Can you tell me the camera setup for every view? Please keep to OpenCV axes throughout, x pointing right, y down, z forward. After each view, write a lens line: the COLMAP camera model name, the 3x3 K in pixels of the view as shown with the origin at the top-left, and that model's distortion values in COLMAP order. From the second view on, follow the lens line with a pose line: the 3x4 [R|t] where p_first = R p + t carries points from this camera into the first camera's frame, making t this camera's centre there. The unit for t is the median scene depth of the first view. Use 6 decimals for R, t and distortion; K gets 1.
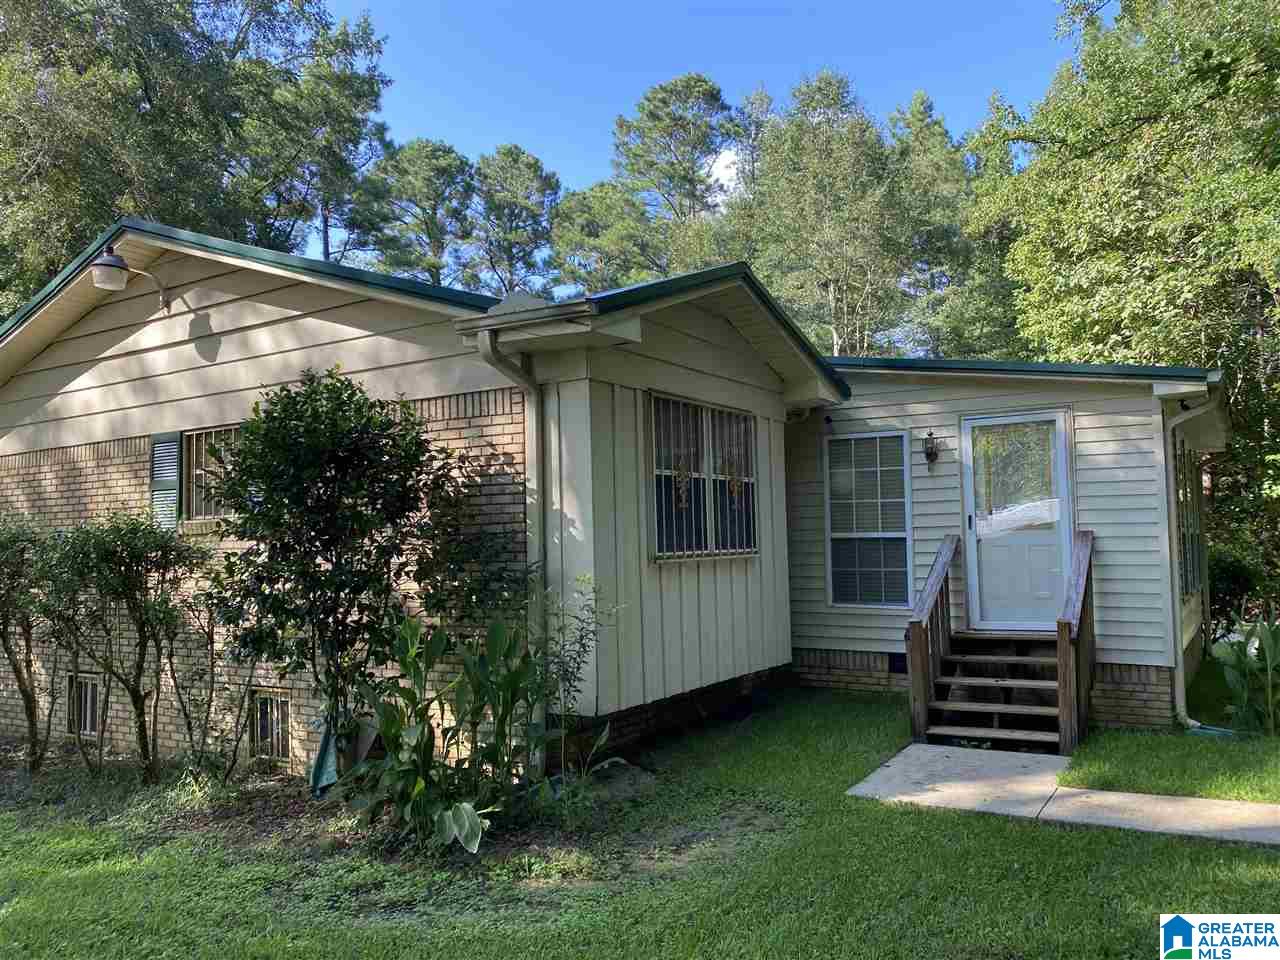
lens RADIAL K [[979.8, 0, 642.1], [0, 979.8, 497.4], [0, 0, 1]] dist [0.009348, 0.002776]
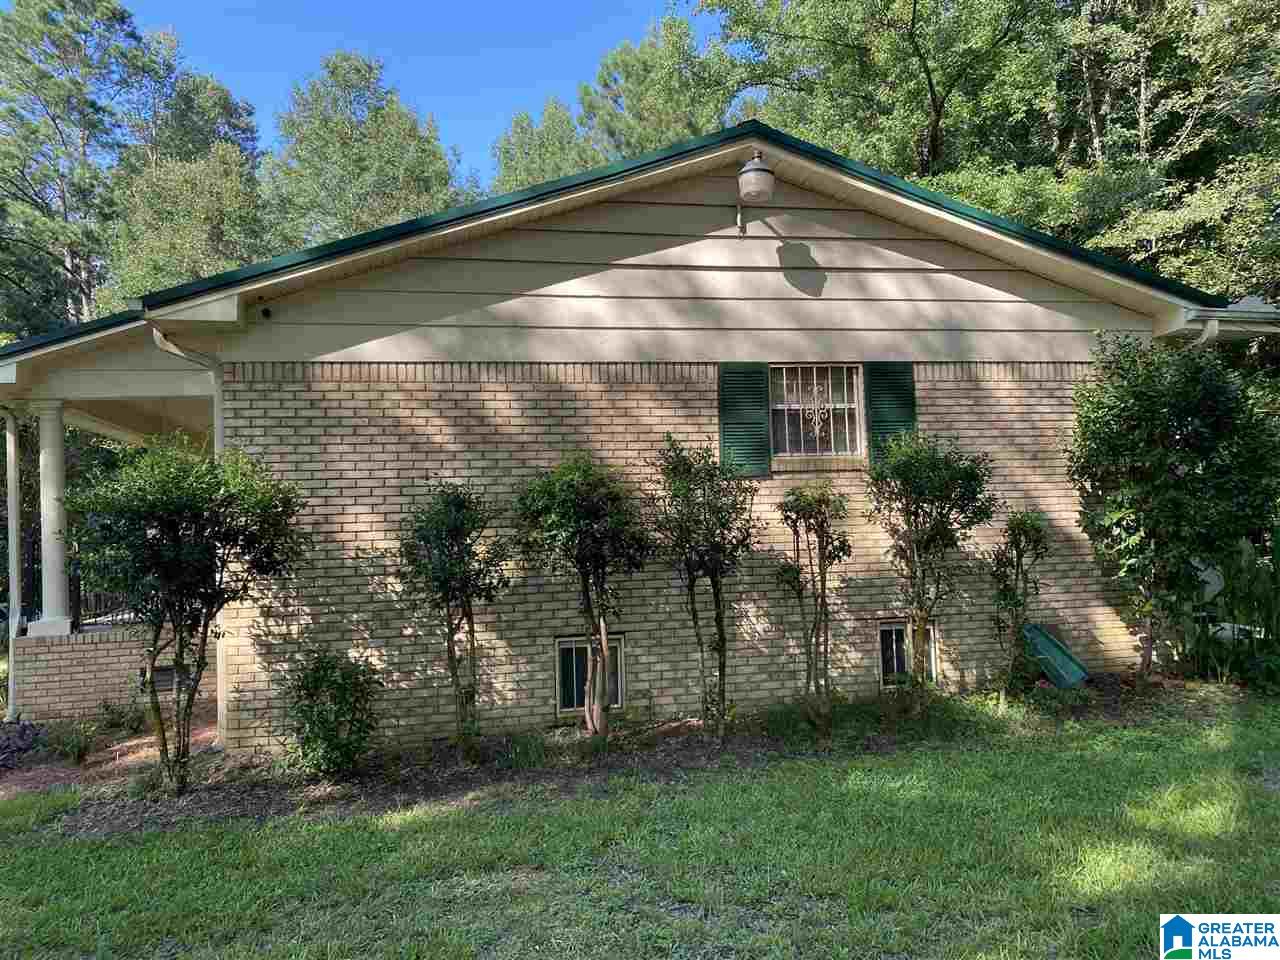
lens RADIAL K [[973.9, 0, 623.1], [0, 973.9, 482.8], [0, 0, 1]] dist [0.005089, -0.001192]
pose [[0.732885, 0.024587, 0.679908, -0.383469], [-0.017631, 0.999698, -0.017146, 0.021209], [-0.680124, 0.000579, 0.733097, 0.130194]]
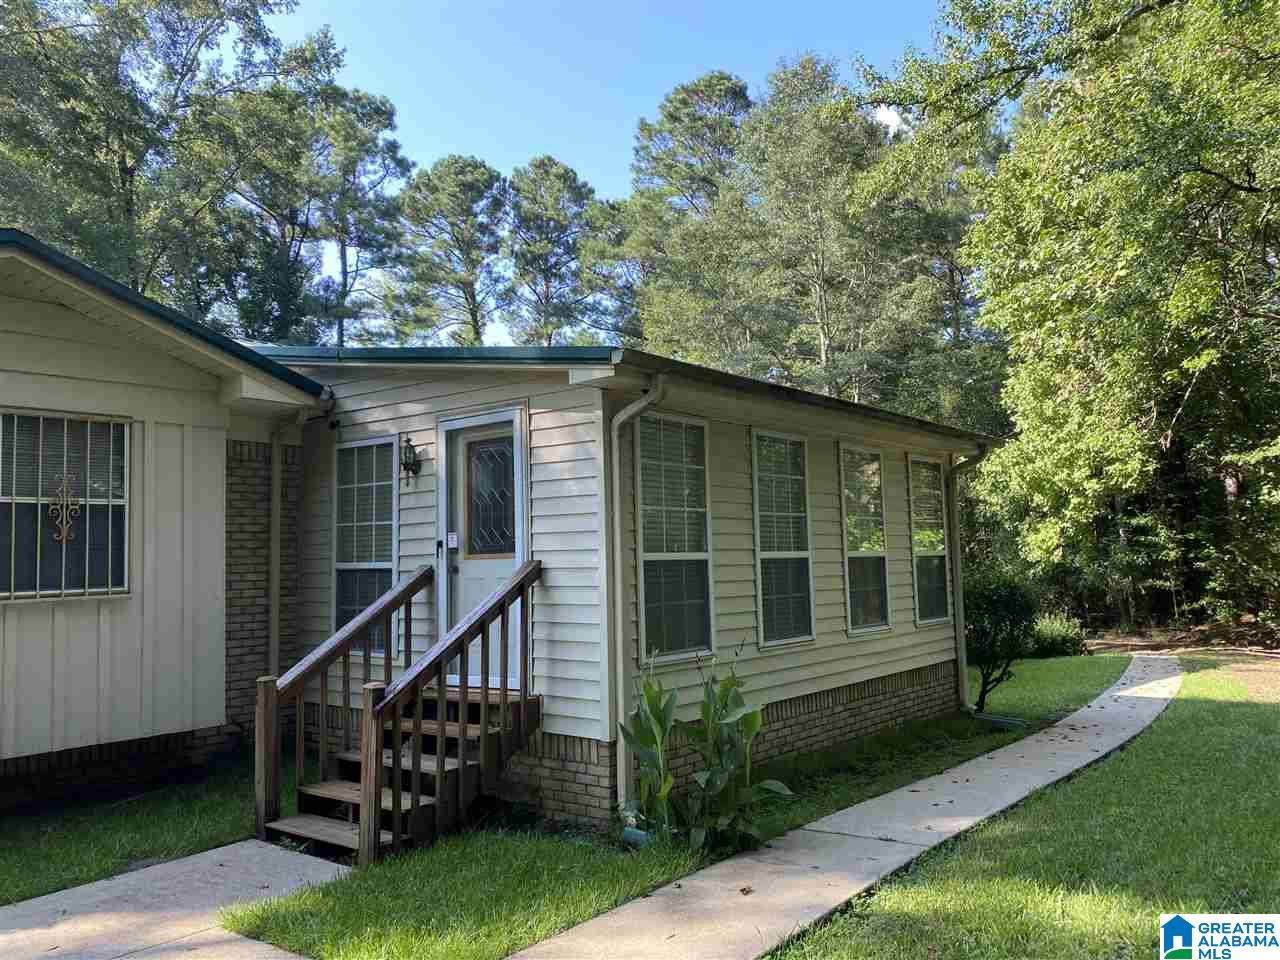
lens RADIAL K [[979.8, 0, 642.1], [0, 979.8, 497.4], [0, 0, 1]] dist [0.009348, 0.002776]
pose [[0.992093, -0.014216, -0.124694, 0.199802], [0.012713, 0.999837, -0.012845, -0.001749], [0.124857, 0.011158, 0.992112, 0.076052]]
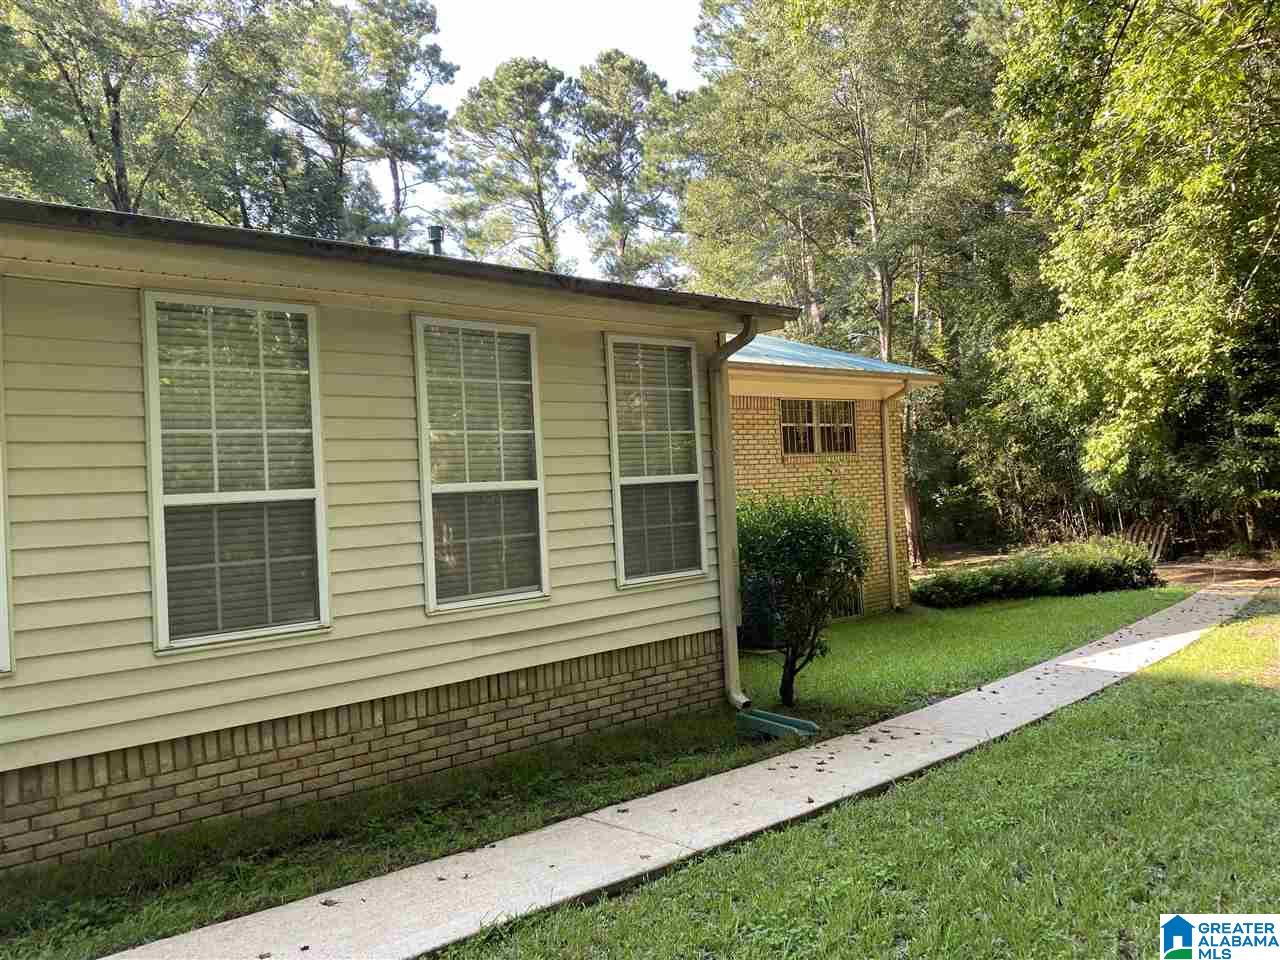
lens RADIAL K [[973.9, 0, 623.1], [0, 973.9, 482.8], [0, 0, 1]] dist [0.005089, -0.001192]
pose [[0.954257, -0.026770, -0.297787, 0.338505], [0.044451, 0.997617, 0.052761, 0.004241], [0.295665, -0.063585, 0.953173, 0.229857]]
